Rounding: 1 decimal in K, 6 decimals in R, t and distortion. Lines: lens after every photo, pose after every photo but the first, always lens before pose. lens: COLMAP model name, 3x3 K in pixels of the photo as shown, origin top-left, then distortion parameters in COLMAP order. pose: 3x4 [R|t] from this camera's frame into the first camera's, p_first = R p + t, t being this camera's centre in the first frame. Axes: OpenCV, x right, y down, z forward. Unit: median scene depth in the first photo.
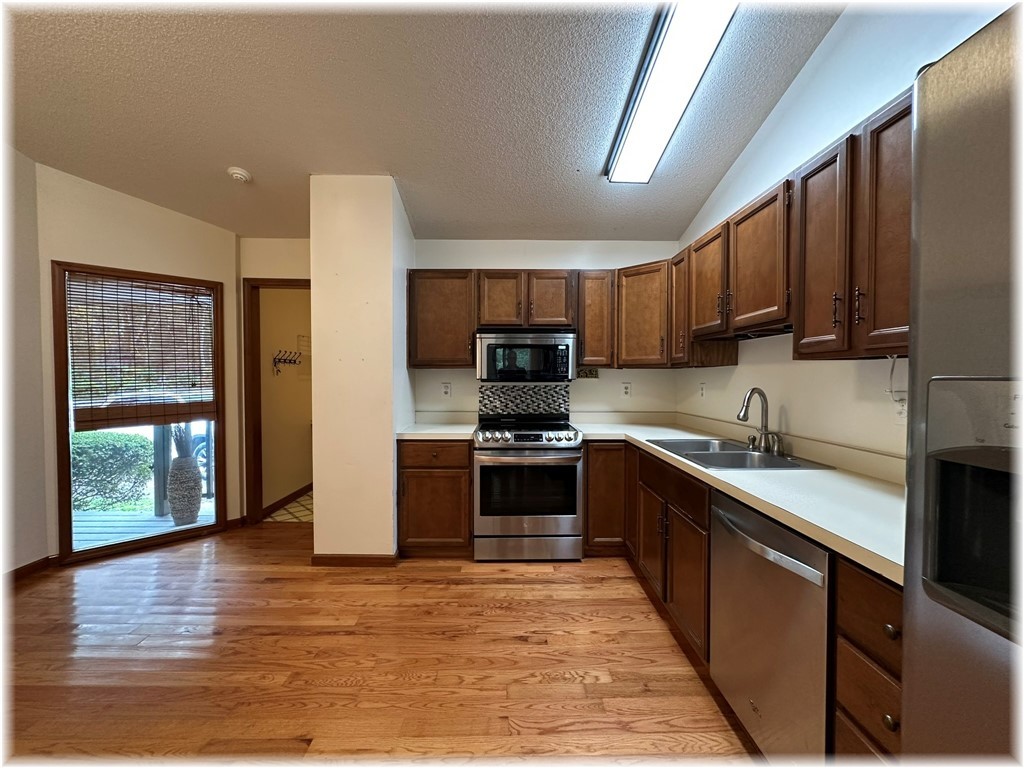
lens RADIAL K [[409.5, 0, 512.0], [0, 409.5, 384.0], [0, 0, 1]] dist [-0.002051, -0.000150]
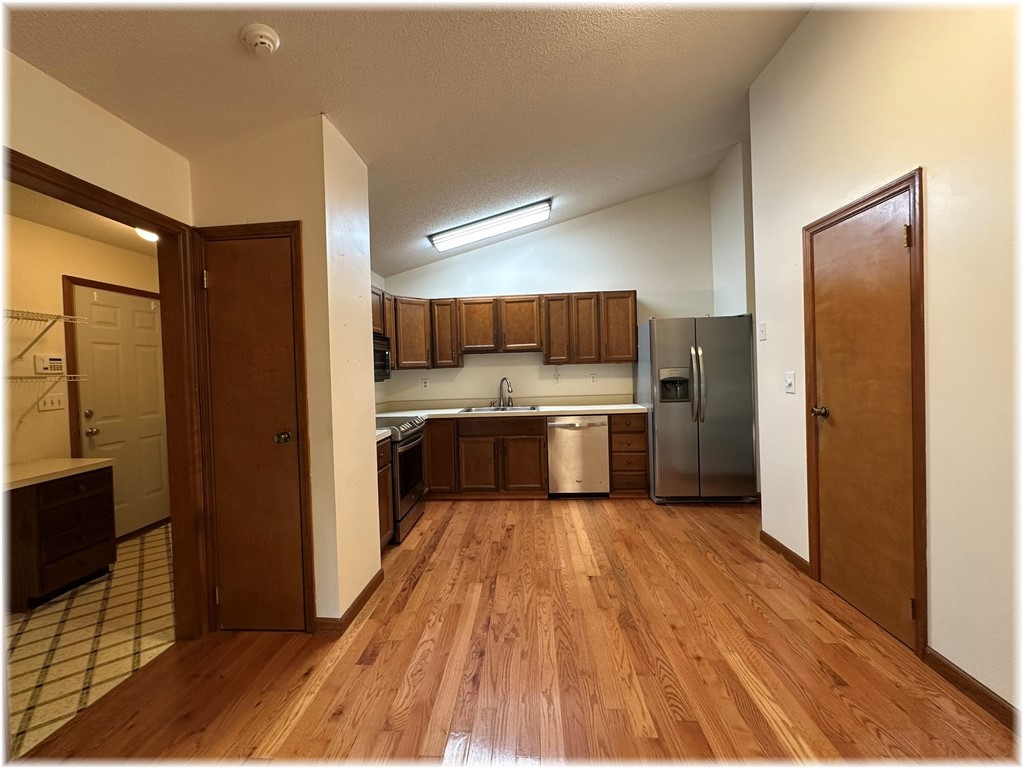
lens RADIAL K [[409.1, 0, 511.5], [0, 409.1, 384.0], [0, 0, 1]] dist [-0.002051, -0.000150]
pose [[0.064808, -0.029196, 0.997471, -1.312680], [0.057007, 0.998048, 0.025509, -0.006648], [-0.996268, 0.055210, 0.066346, 0.689529]]
